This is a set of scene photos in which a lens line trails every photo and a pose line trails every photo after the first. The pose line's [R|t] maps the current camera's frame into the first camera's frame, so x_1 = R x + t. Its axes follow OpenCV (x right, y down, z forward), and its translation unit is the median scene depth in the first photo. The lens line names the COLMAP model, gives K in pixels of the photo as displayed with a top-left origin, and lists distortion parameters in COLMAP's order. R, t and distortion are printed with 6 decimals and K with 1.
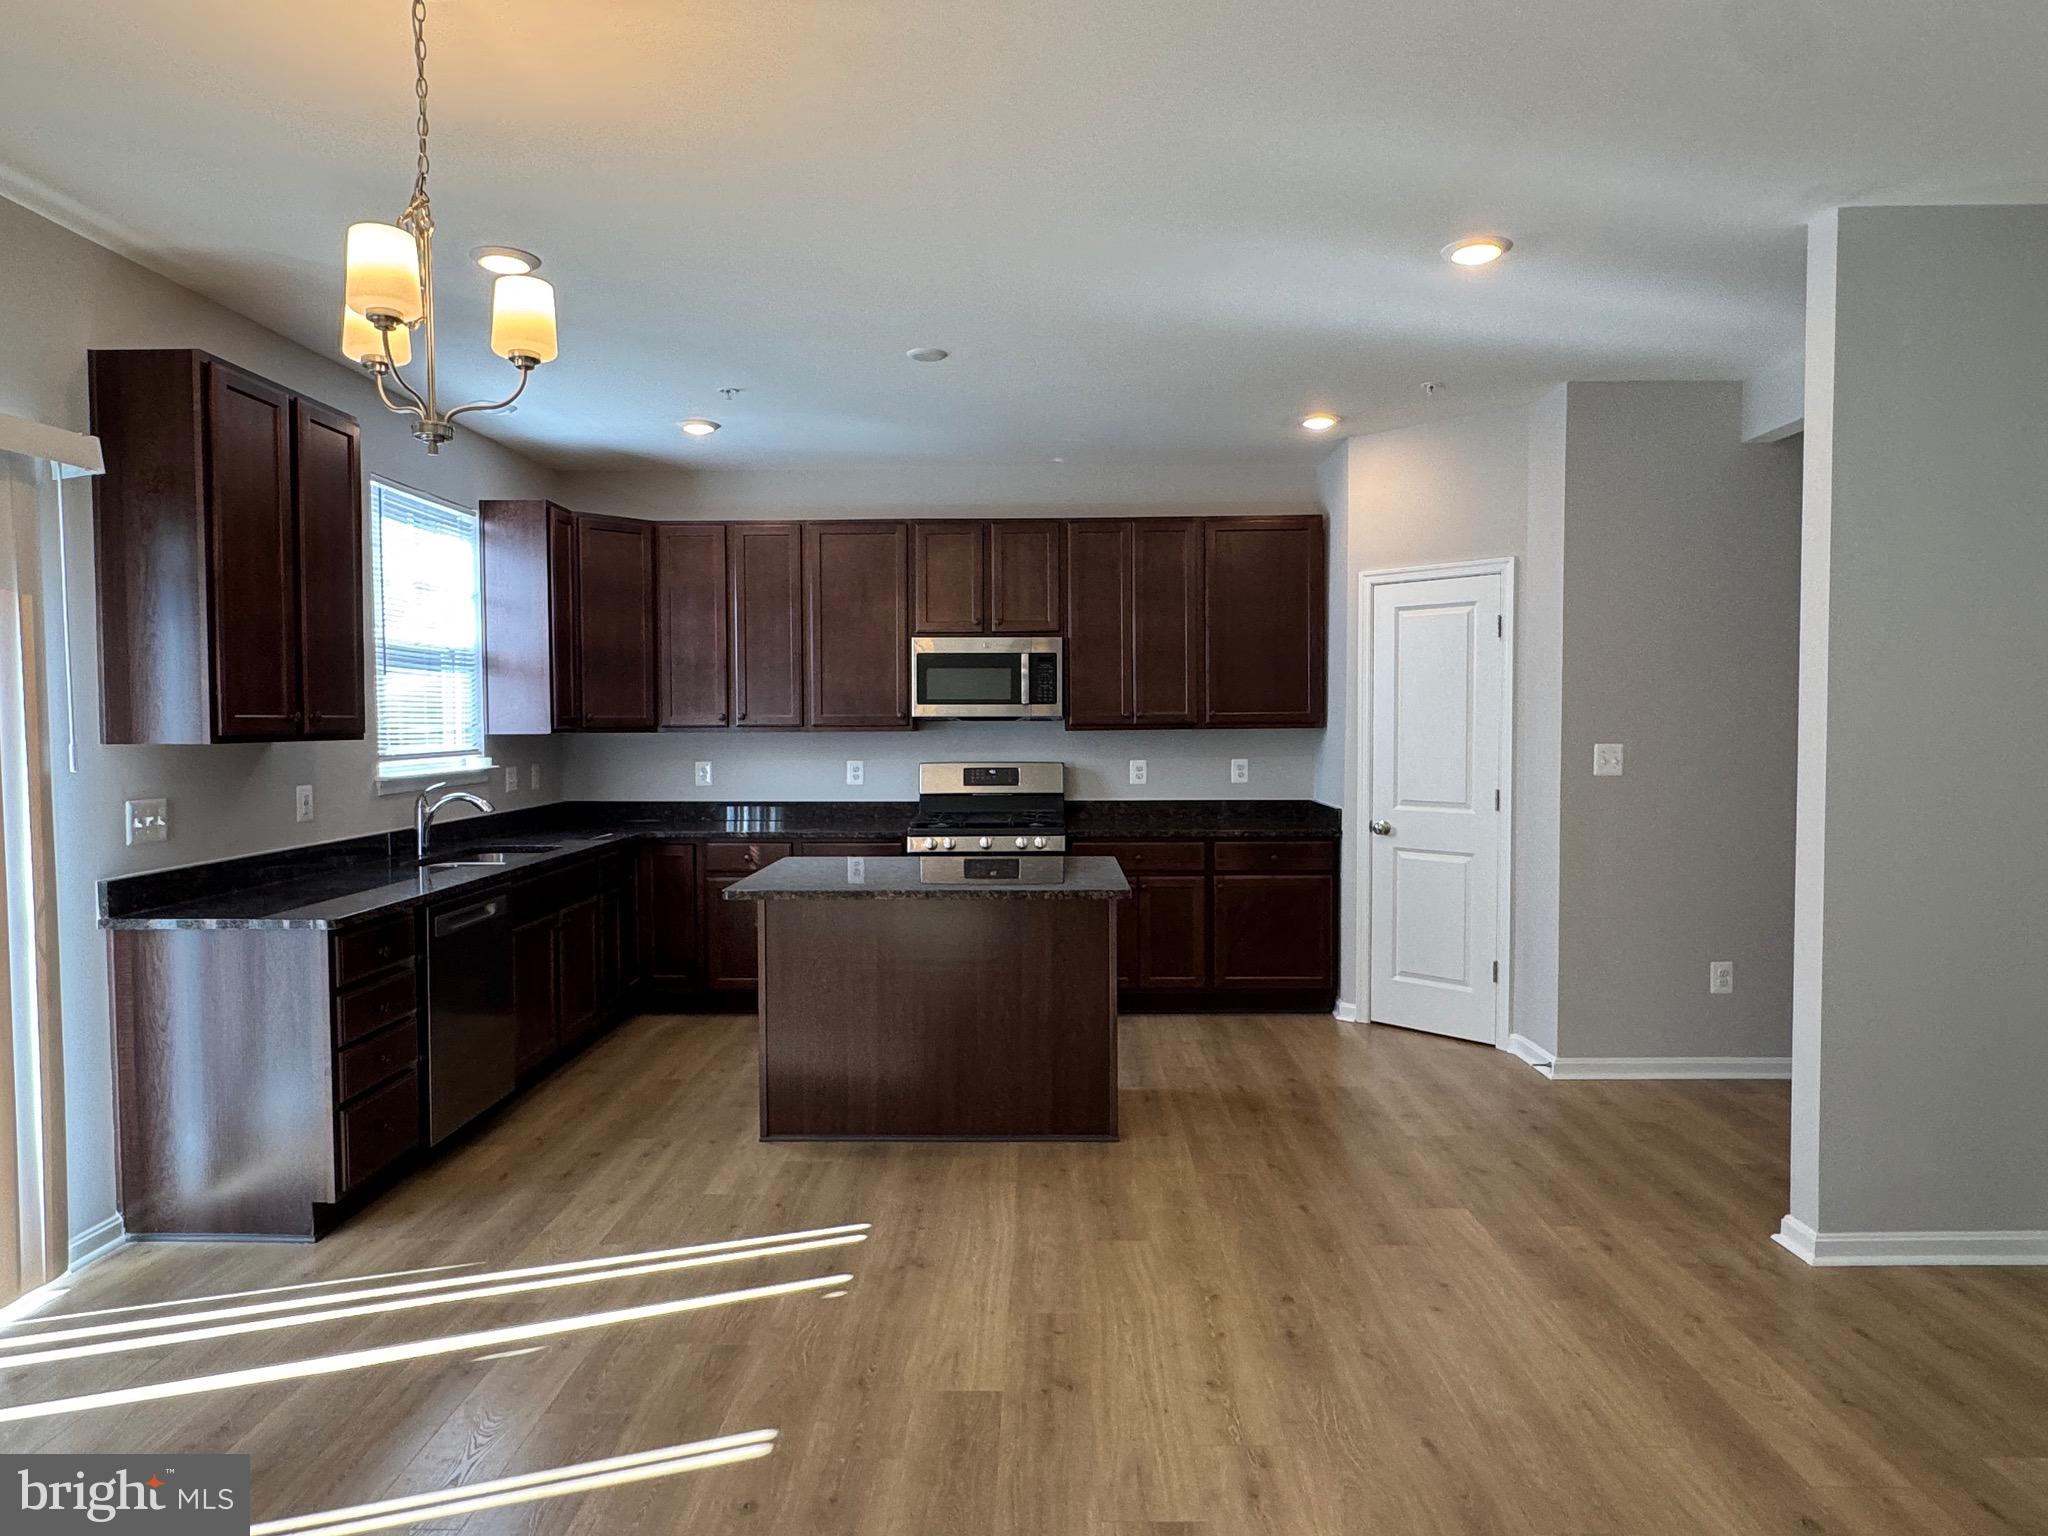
lens RADIAL K [[1225.2, 0, 1029.0], [0, 1225.2, 766.1], [0, 0, 1]] dist [-0.005282, 0.002728]
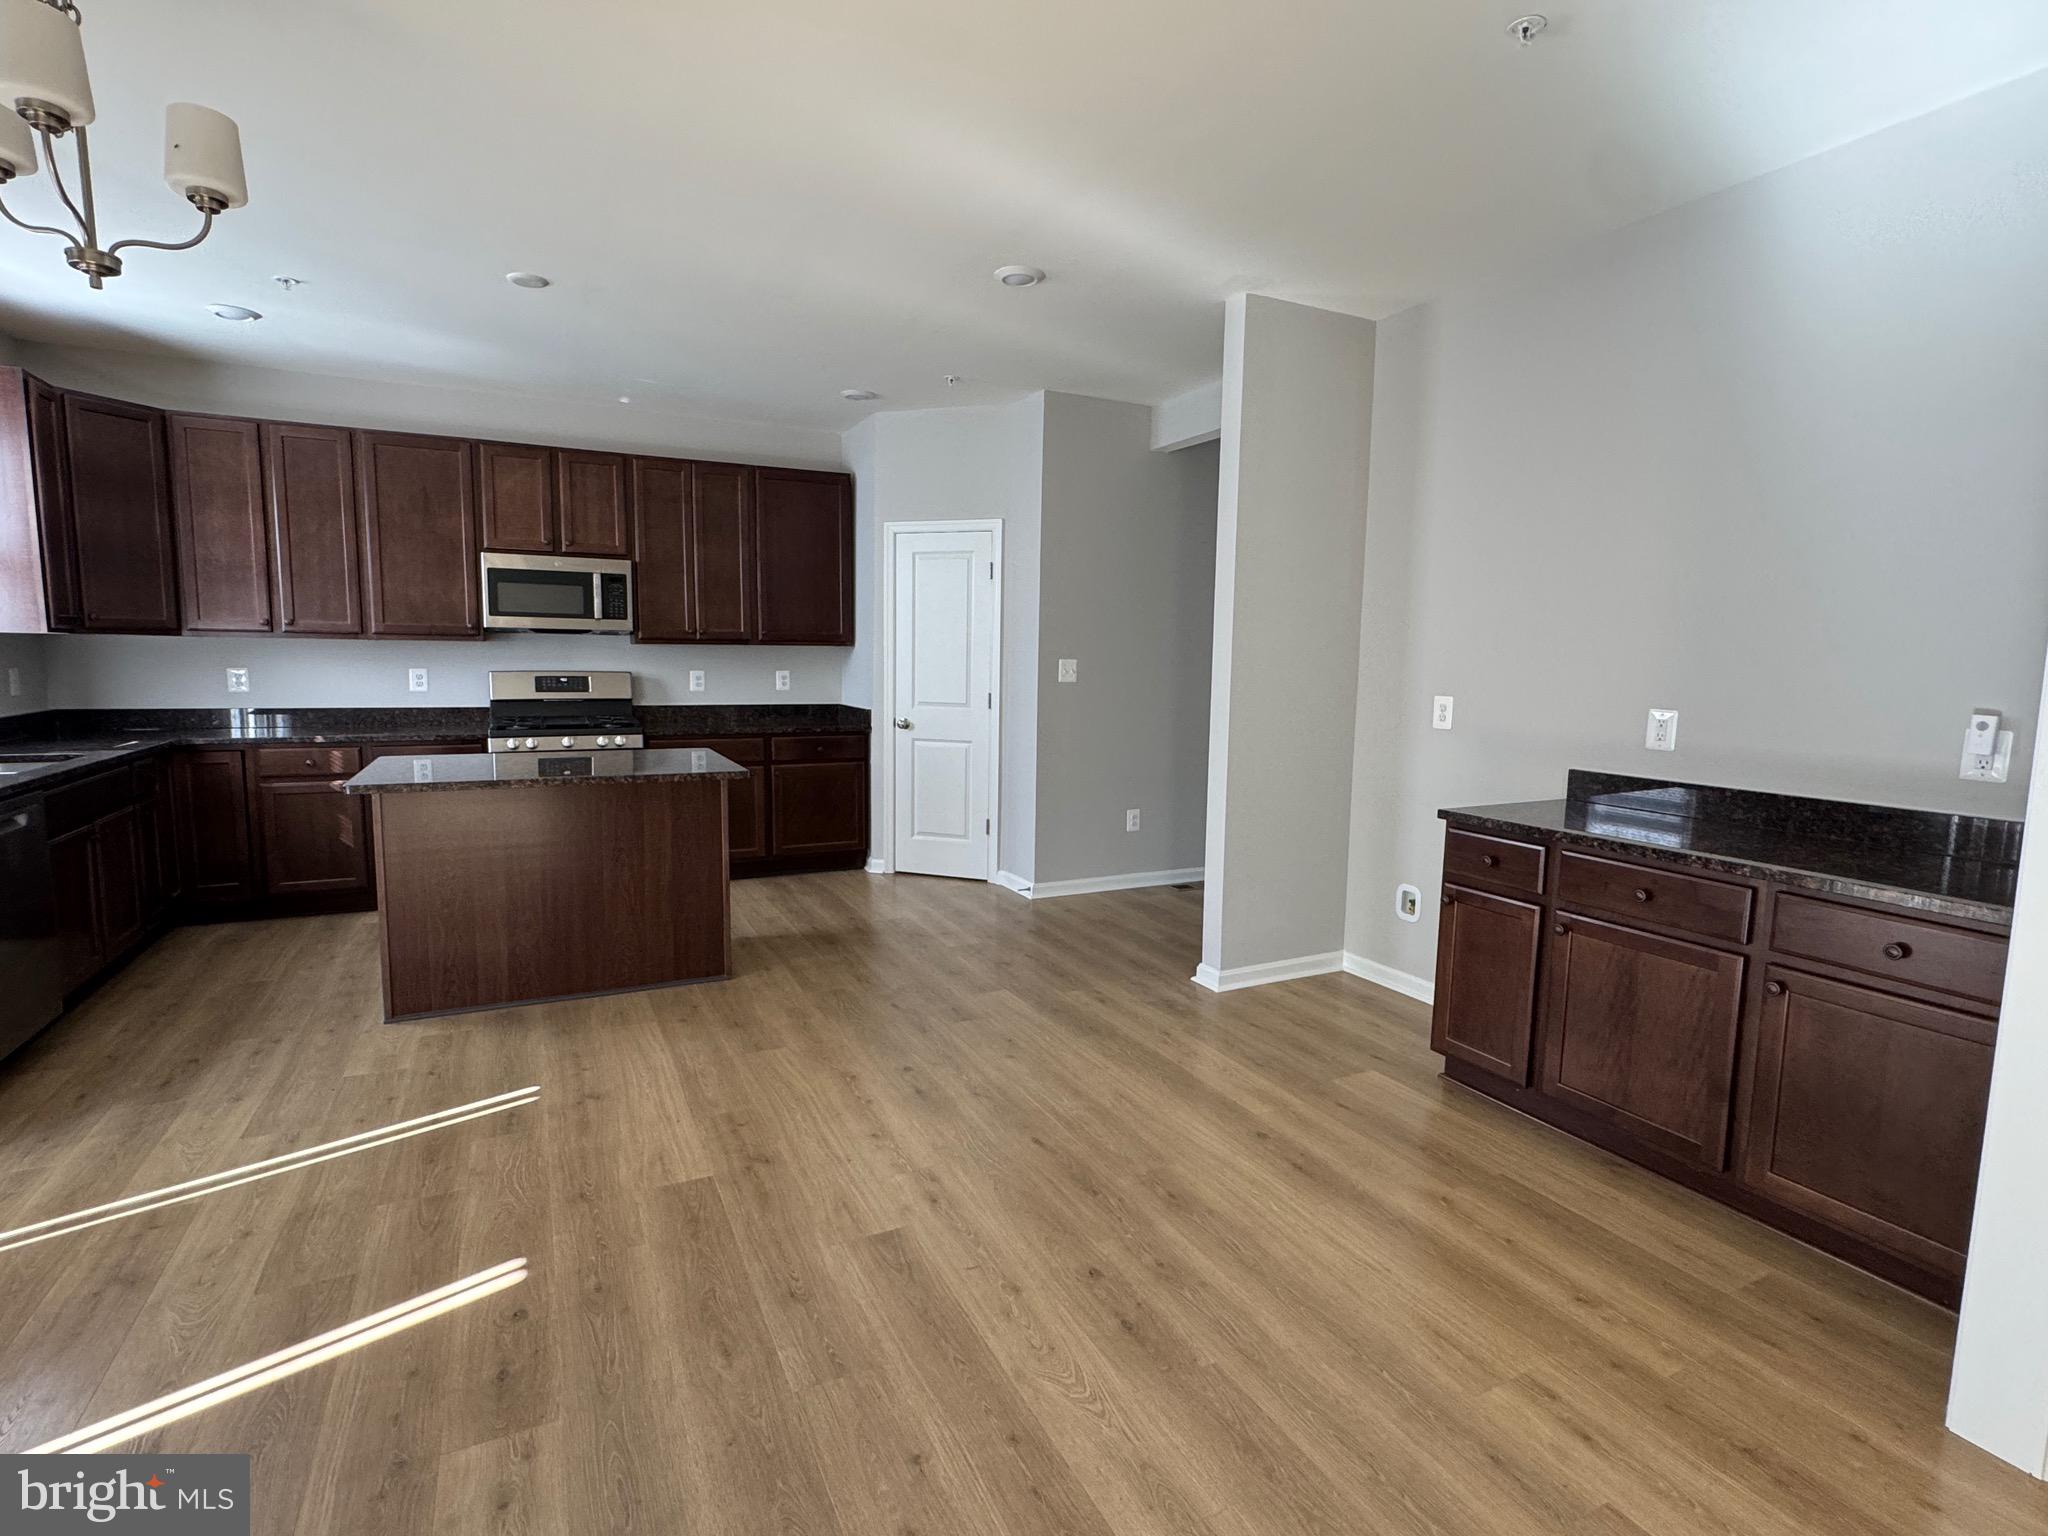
lens RADIAL K [[989.7, 0, 1011.9], [0, 989.7, 767.4], [0, 0, 1]] dist [0.000995, -0.001222]
pose [[0.891056, -0.033954, 0.452621, -0.094931], [-0.002179, 0.996867, 0.079070, 0.014850], [-0.453888, -0.071442, 0.888190, 0.011822]]
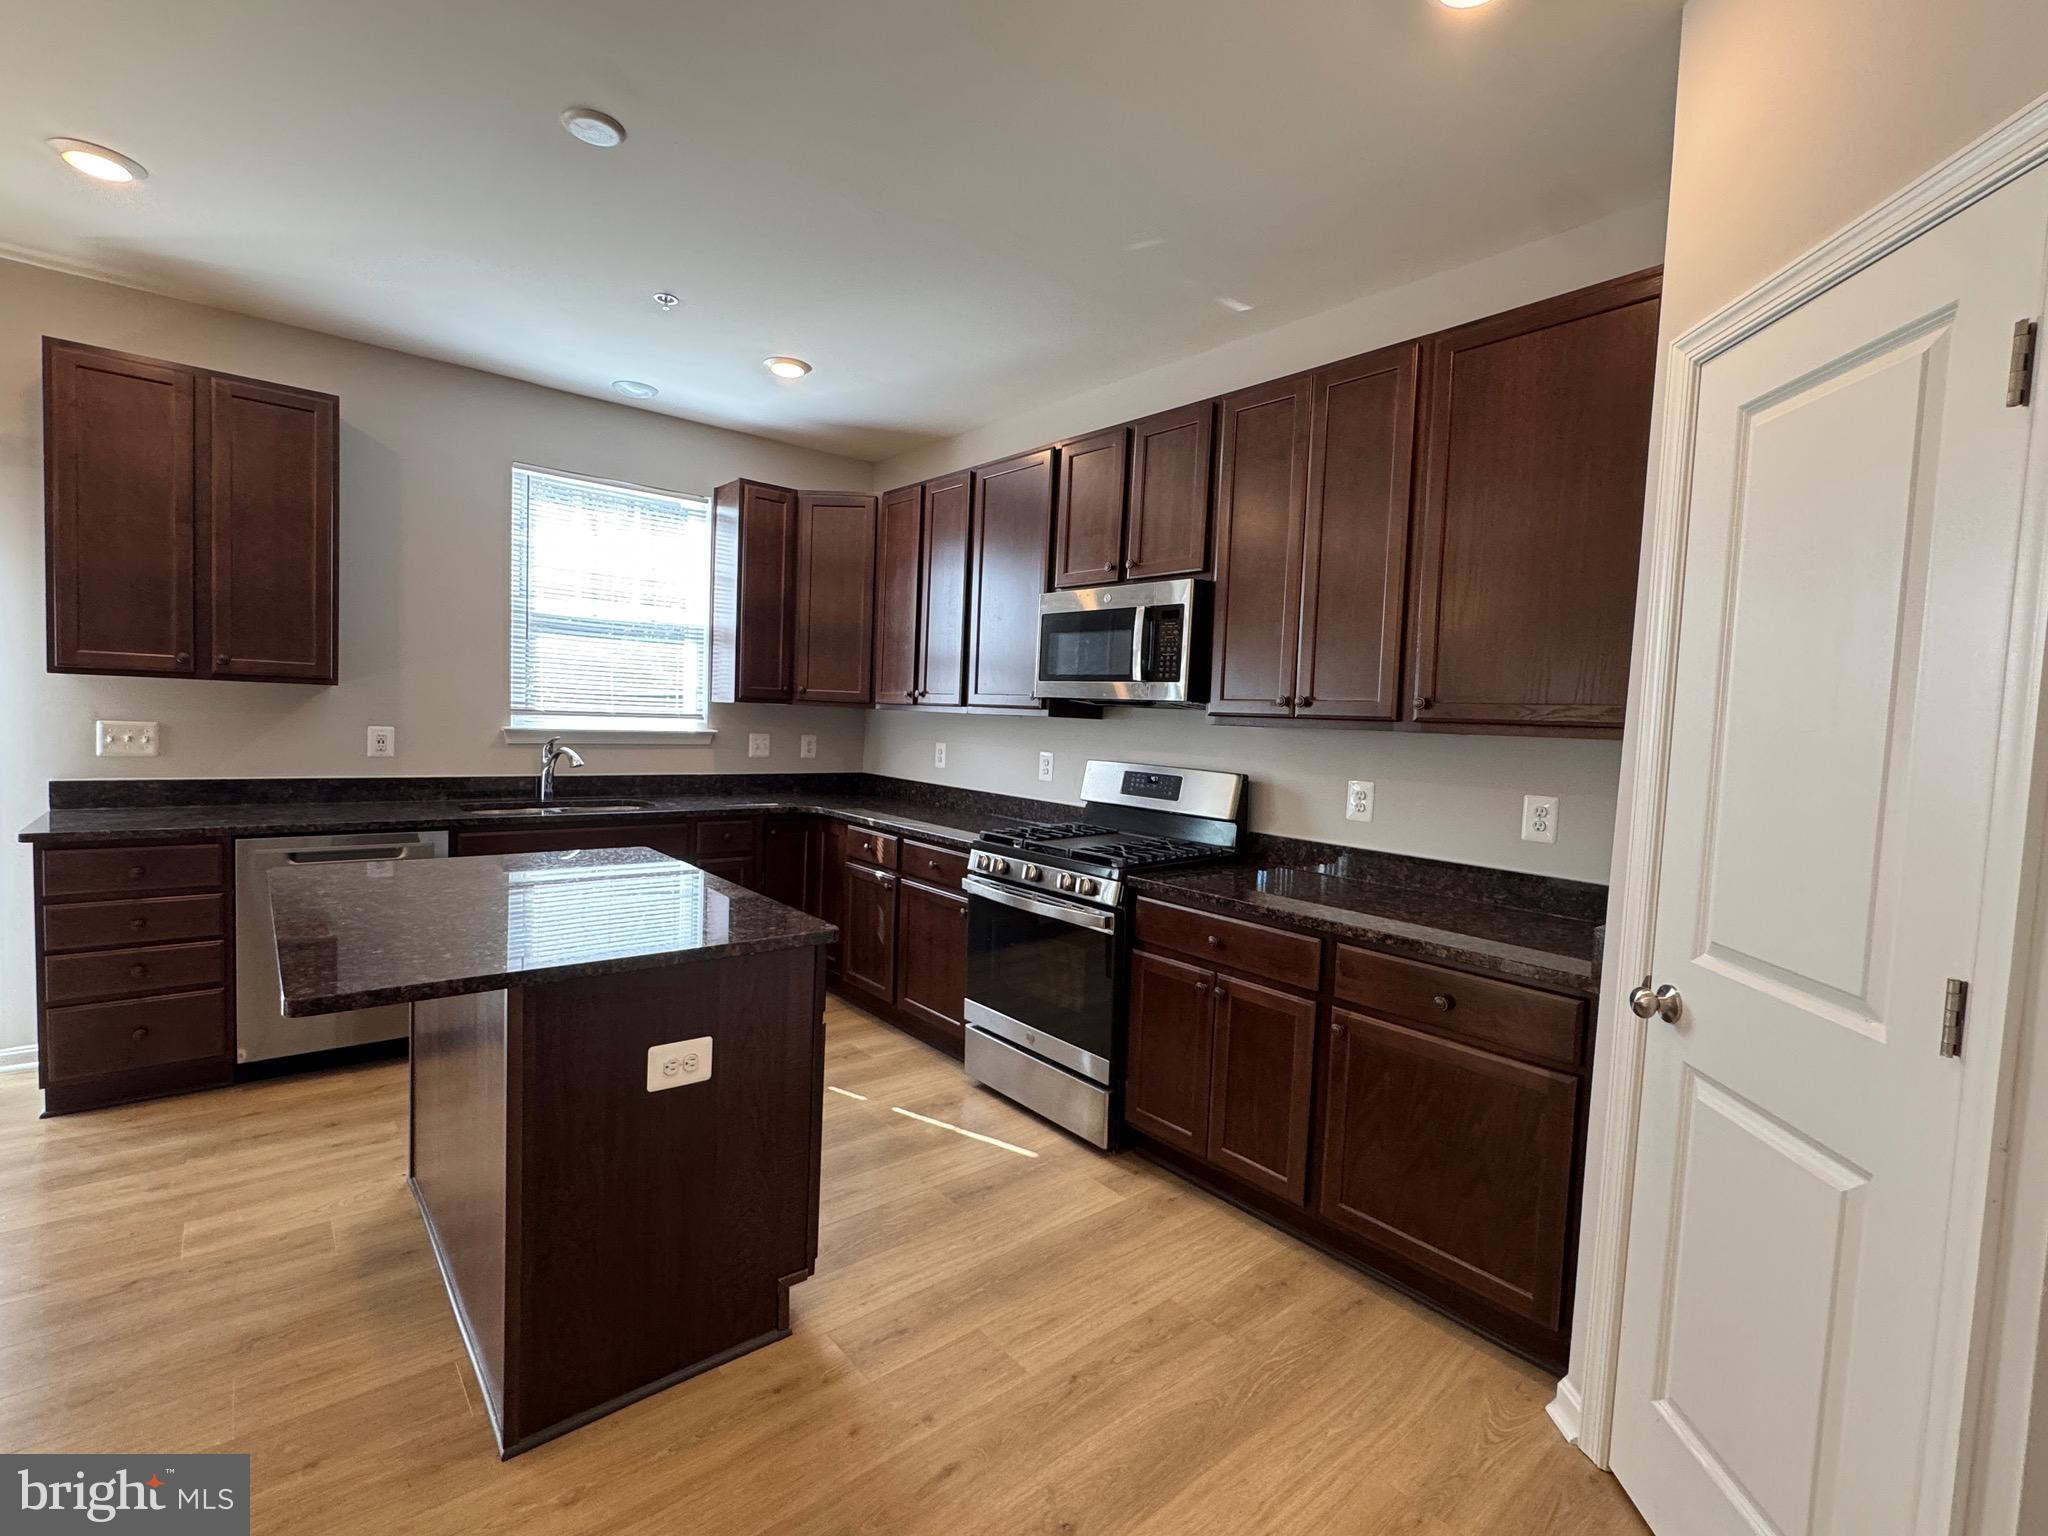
lens RADIAL K [[922.2, 0, 1022.3], [0, 922.2, 768.5], [0, 0, 1]] dist [-0.003840, 0.000578]
pose [[0.657939, 0.078095, -0.749011, 0.403377], [-0.075575, 0.996434, 0.037506, -0.019759], [0.749269, 0.031930, 0.661495, 0.725342]]
